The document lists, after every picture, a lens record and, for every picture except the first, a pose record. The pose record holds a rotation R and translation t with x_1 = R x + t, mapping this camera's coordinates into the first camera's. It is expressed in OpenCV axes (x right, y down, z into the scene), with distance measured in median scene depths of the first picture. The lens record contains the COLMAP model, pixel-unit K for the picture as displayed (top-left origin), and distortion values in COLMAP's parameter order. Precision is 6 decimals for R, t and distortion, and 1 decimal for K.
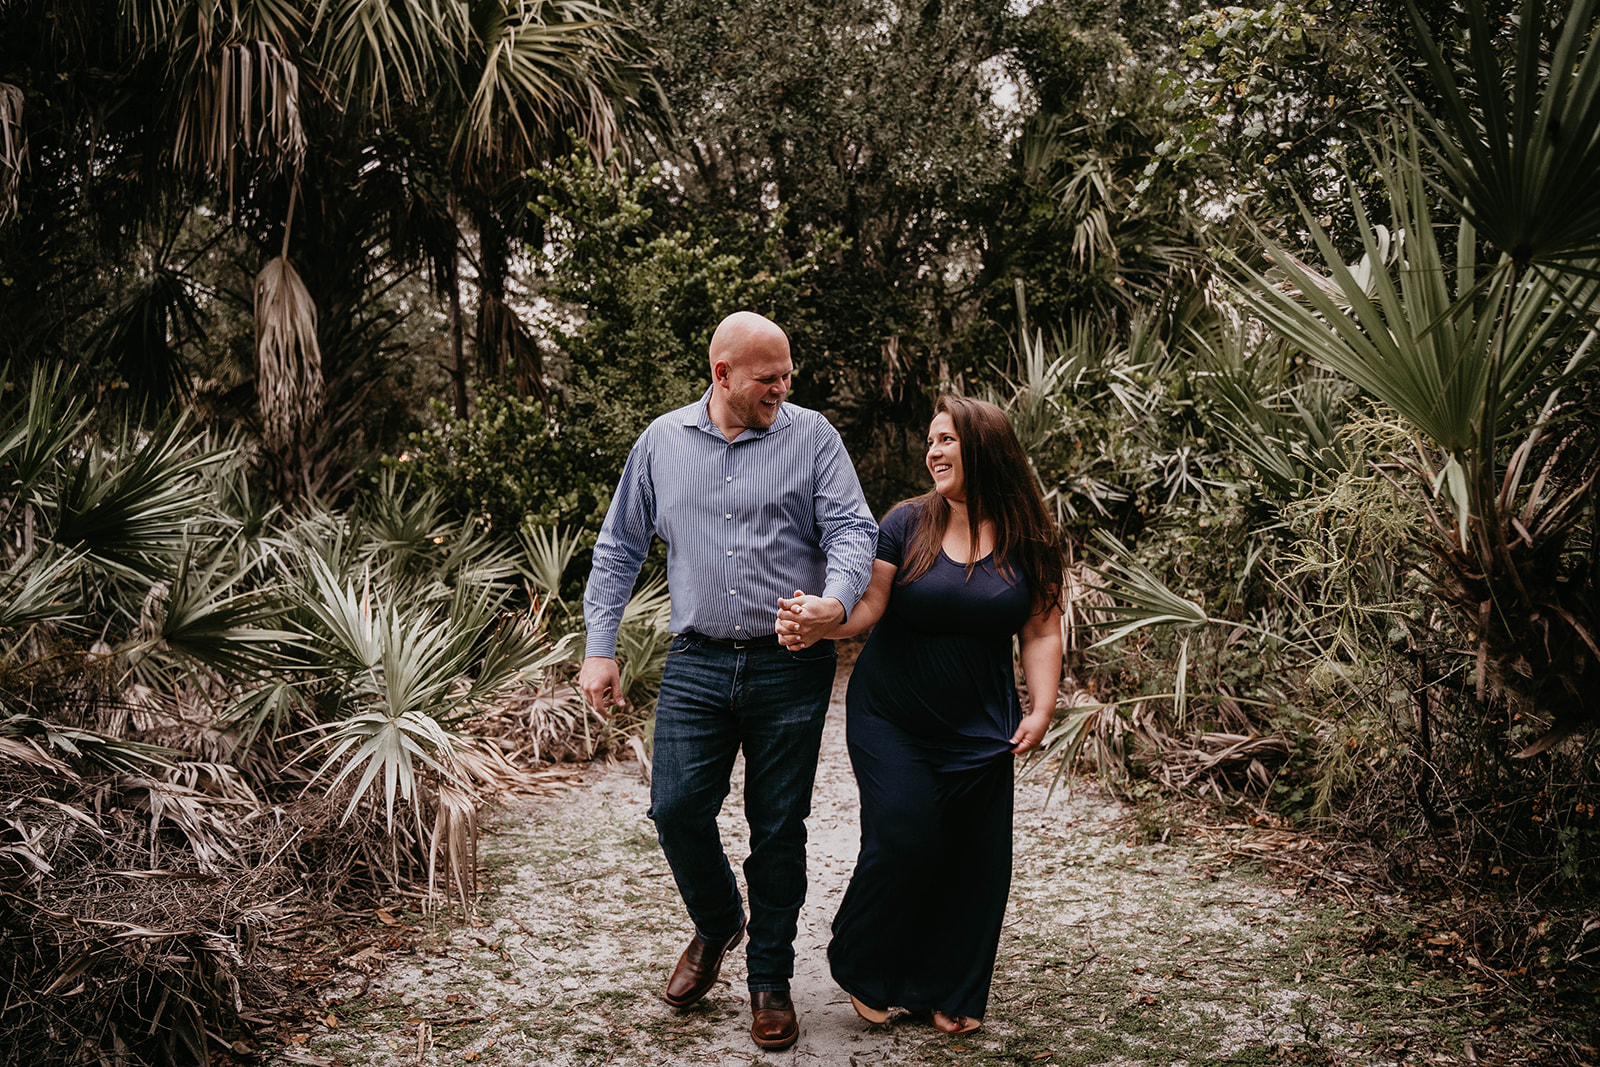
lens RADIAL K [[1302.3, 0, 800.0], [0, 1302.3, 533.5], [0, 0, 1]] dist [-0.138096, 0.000132]
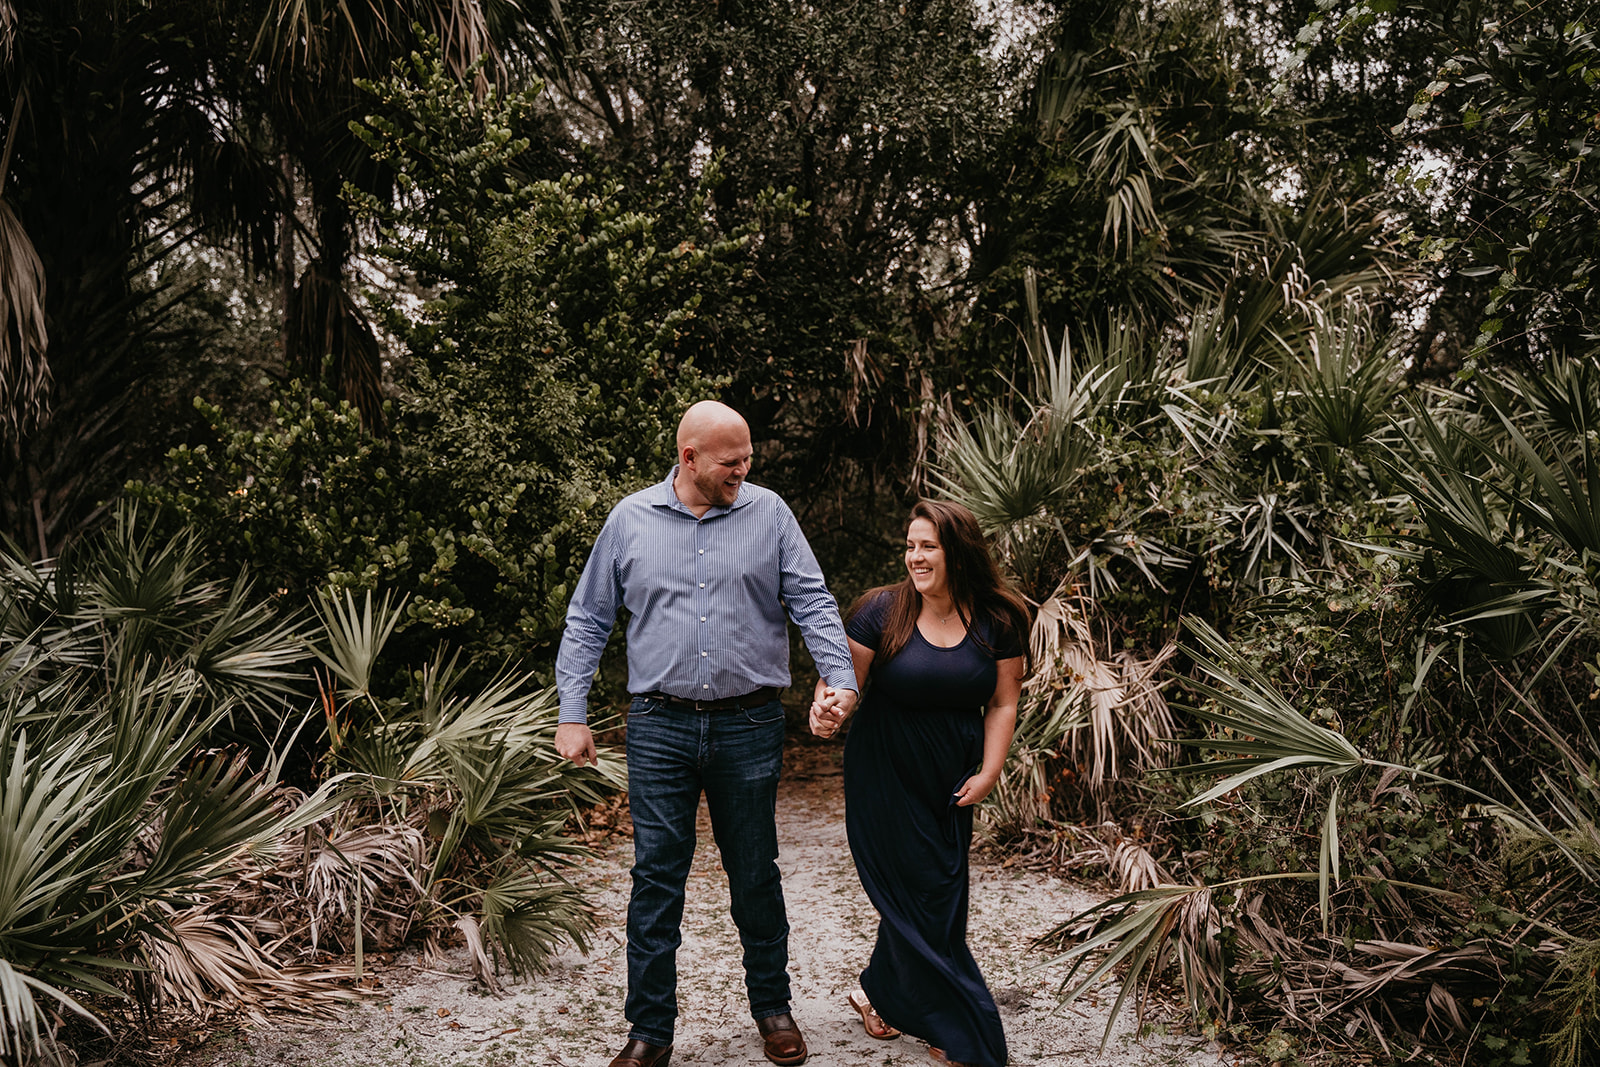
lens RADIAL K [[1555.0, 0, 802.4], [0, 1555.0, 456.2], [0, 0, 1]] dist [0.001631, -0.001663]
pose [[0.998778, 0.023609, 0.043422, 0.001684], [-0.019621, 0.995741, -0.090083, -0.005315], [-0.045363, 0.089121, 0.994987, 0.149073]]
